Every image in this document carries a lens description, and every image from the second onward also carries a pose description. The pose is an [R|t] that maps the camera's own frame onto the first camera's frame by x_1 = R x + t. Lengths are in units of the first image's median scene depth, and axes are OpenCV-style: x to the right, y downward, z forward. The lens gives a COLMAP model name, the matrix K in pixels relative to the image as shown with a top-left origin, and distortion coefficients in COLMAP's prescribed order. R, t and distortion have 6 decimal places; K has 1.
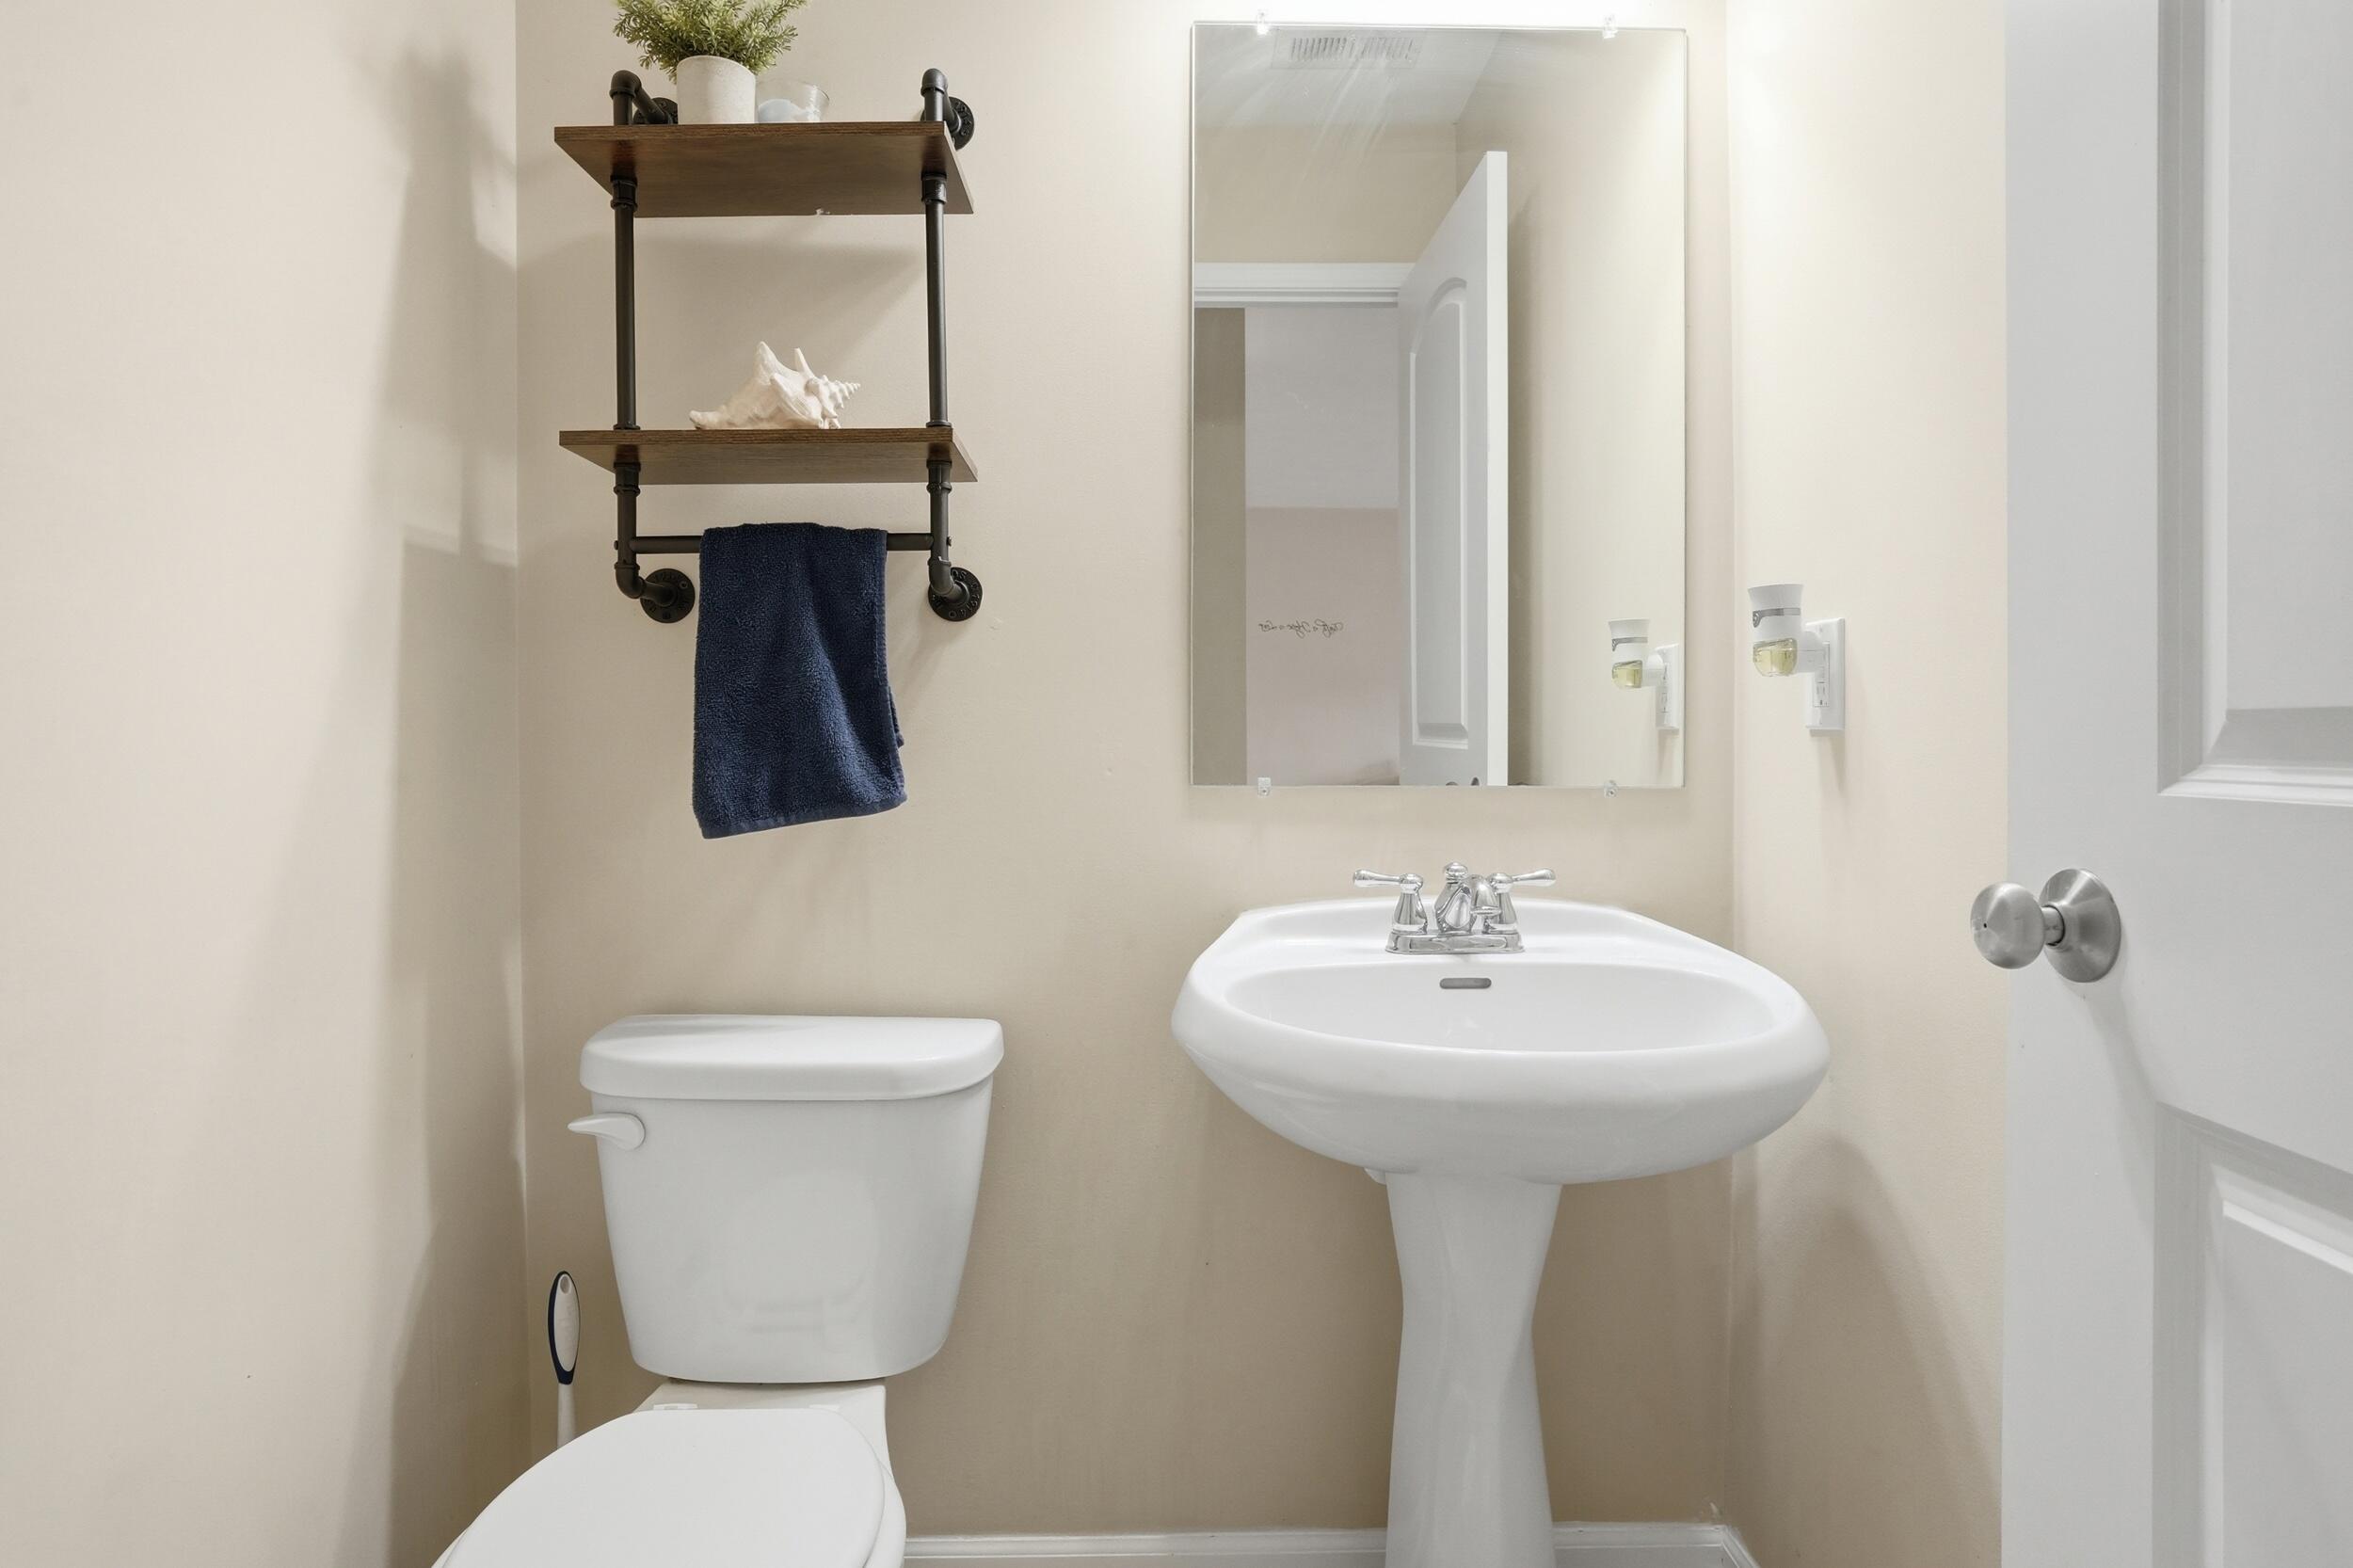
lens RADIAL K [[1110.3, 0, 1165.2], [0, 1110.3, 747.8], [0, 0, 1]] dist [-0.041744, 0.019244]
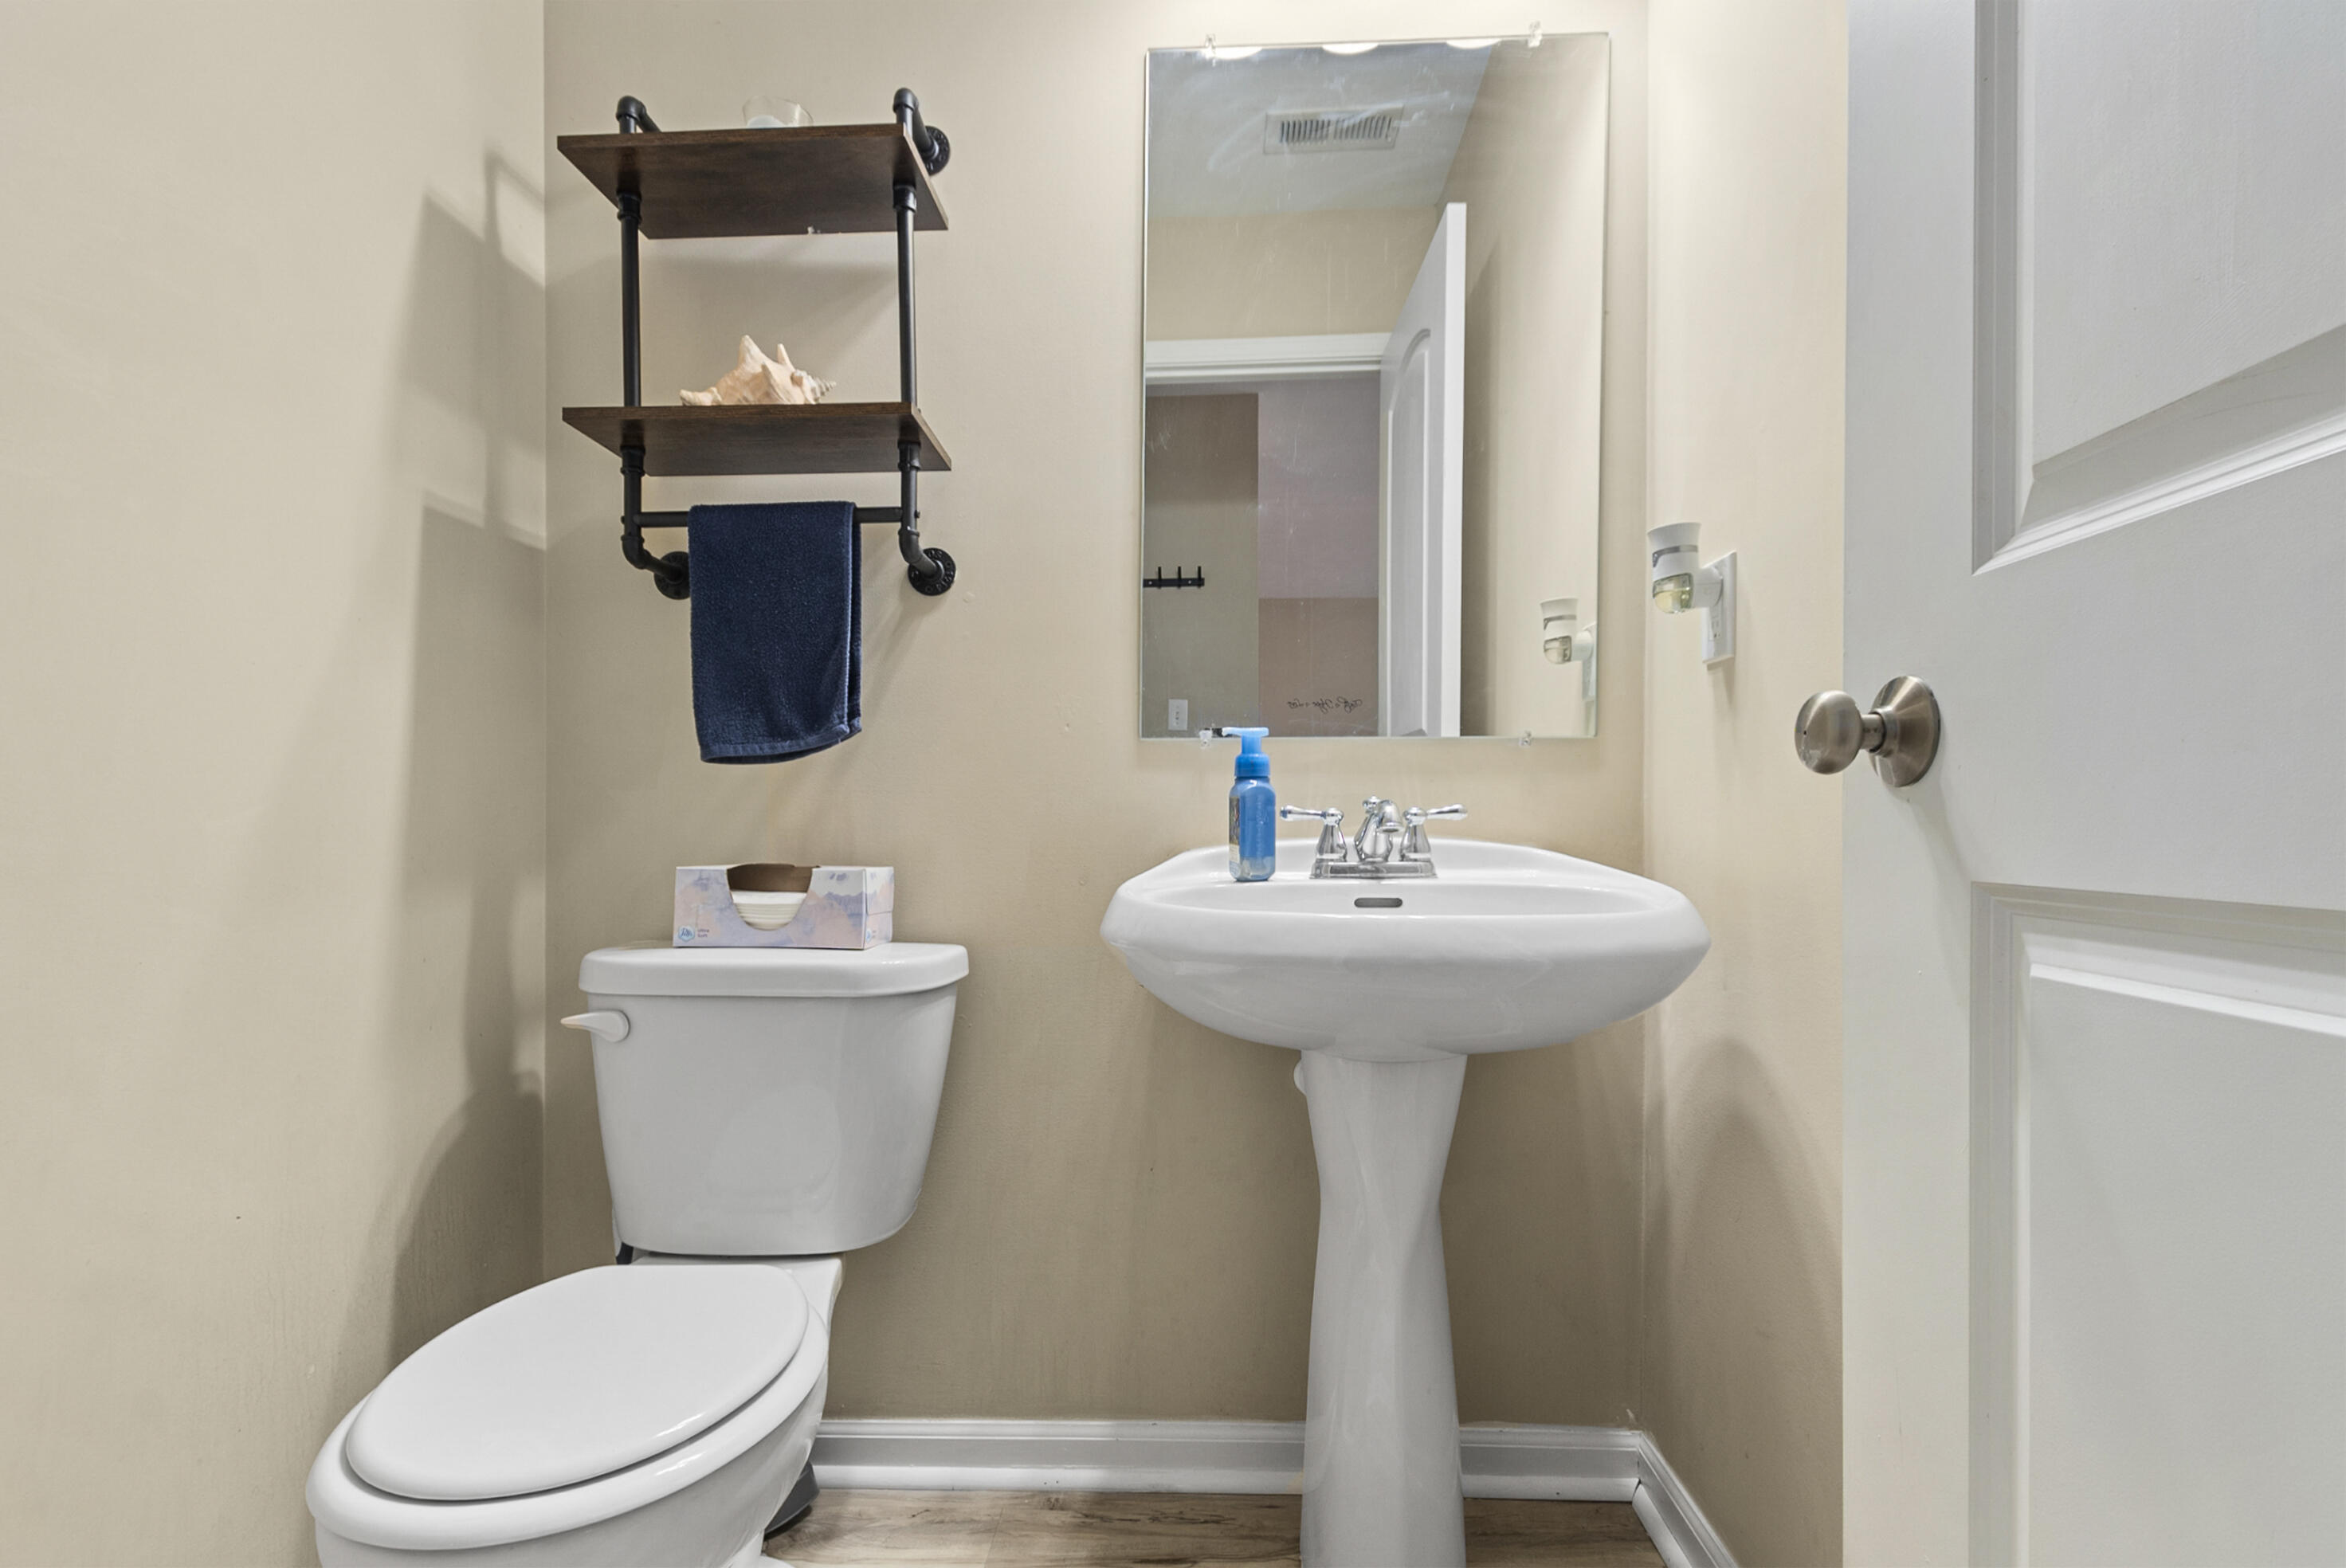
lens RADIAL K [[967.4, 0, 1176.2], [0, 967.4, 829.6], [0, 0, 1]] dist [0.007685, -0.000002]
pose [[0.998837, -0.001728, -0.048190, 0.113765], [0.001498, 0.999987, -0.004821, 0.139400], [0.048198, 0.004743, 0.998827, 0.037704]]
